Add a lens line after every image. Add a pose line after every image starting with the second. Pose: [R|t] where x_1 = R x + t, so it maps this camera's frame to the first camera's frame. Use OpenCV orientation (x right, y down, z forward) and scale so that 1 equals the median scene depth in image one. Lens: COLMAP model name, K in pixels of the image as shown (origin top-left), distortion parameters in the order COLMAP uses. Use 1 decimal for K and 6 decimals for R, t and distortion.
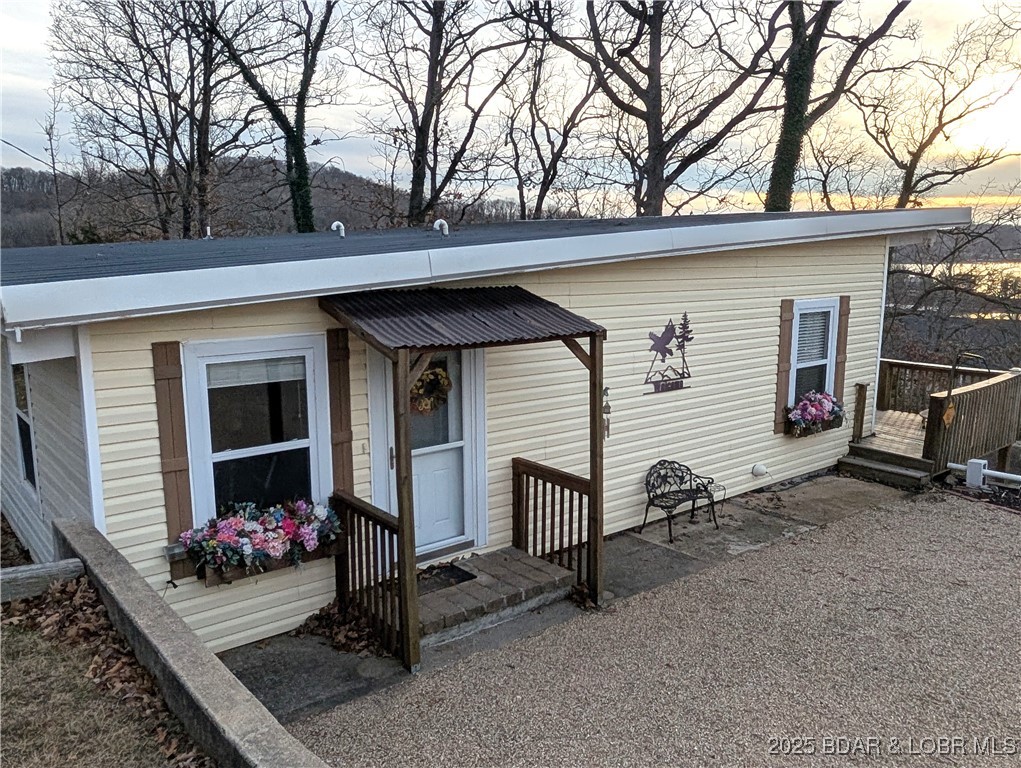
lens RADIAL K [[819.1, 0, 515.7], [0, 819.1, 400.3], [0, 0, 1]] dist [0.001527, -0.001083]
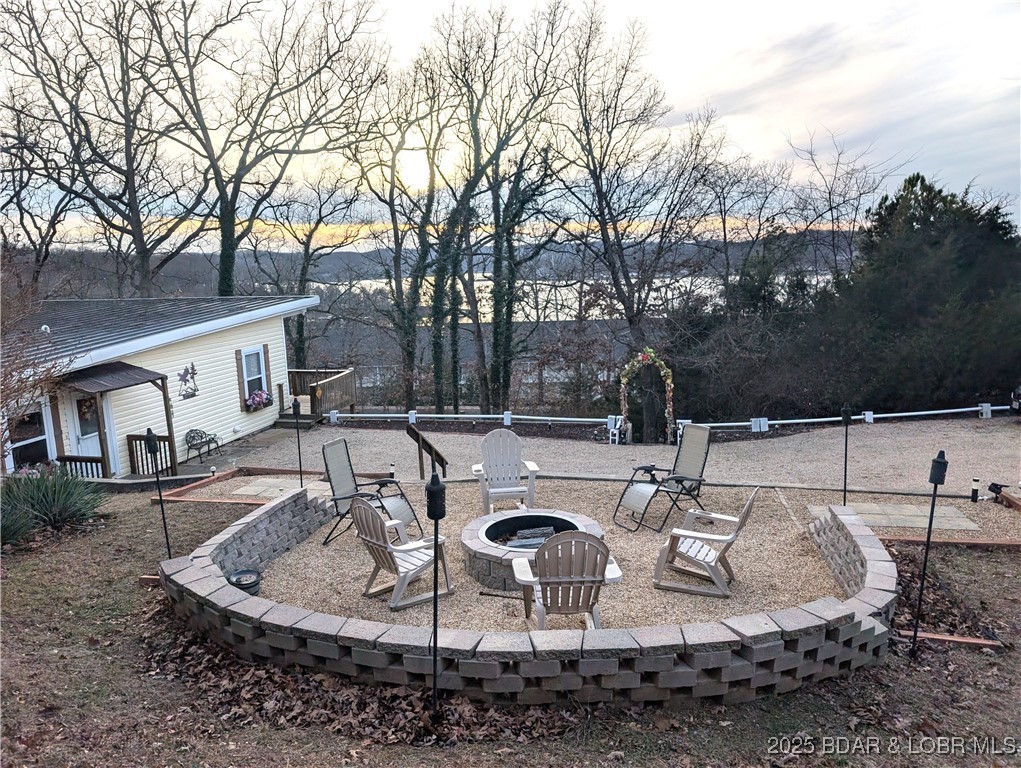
lens RADIAL K [[728.8, 0, 505.4], [0, 728.8, 388.5], [0, 0, 1]] dist [-0.001257, -0.002395]
pose [[0.787587, -0.128658, 0.602623, -0.388346], [0.143218, 0.989399, 0.024057, 0.045262], [-0.599329, 0.067360, 0.797663, -1.297510]]
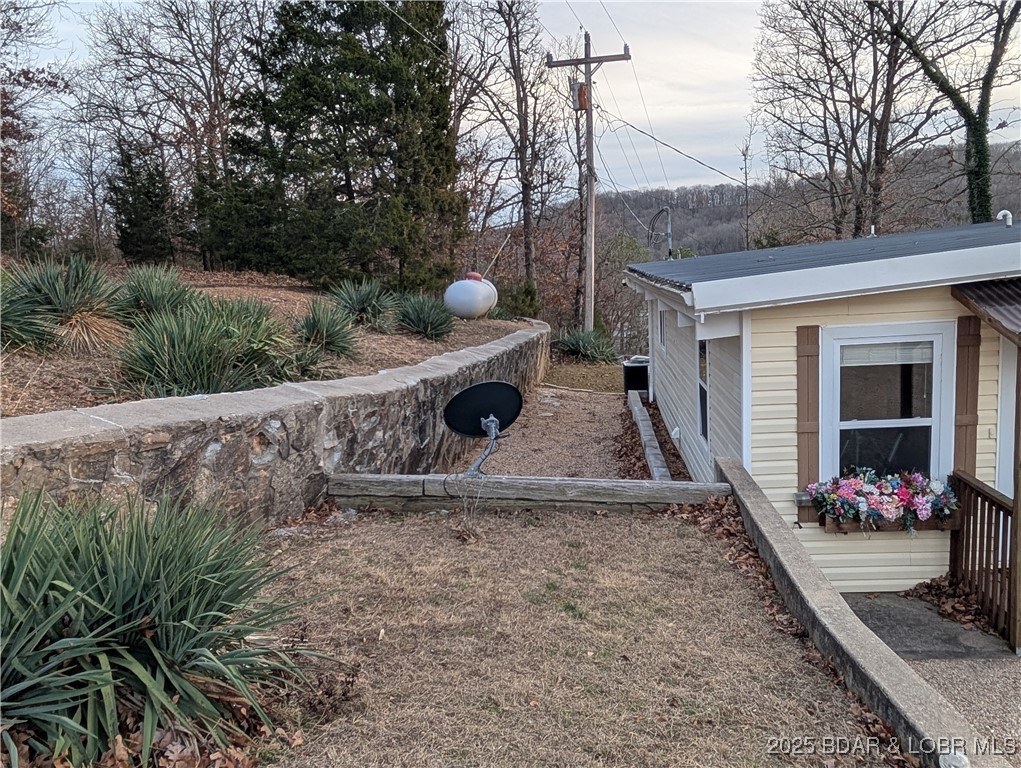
lens RADIAL K [[819.0, 0, 524.2], [0, 819.0, 399.6], [0, 0, 1]] dist [0.000599, -0.000113]
pose [[0.720307, 0.069694, -0.690145, 0.087498], [-0.069285, 0.997193, 0.028388, 0.024425], [0.690186, 0.027369, 0.723114, -0.127232]]
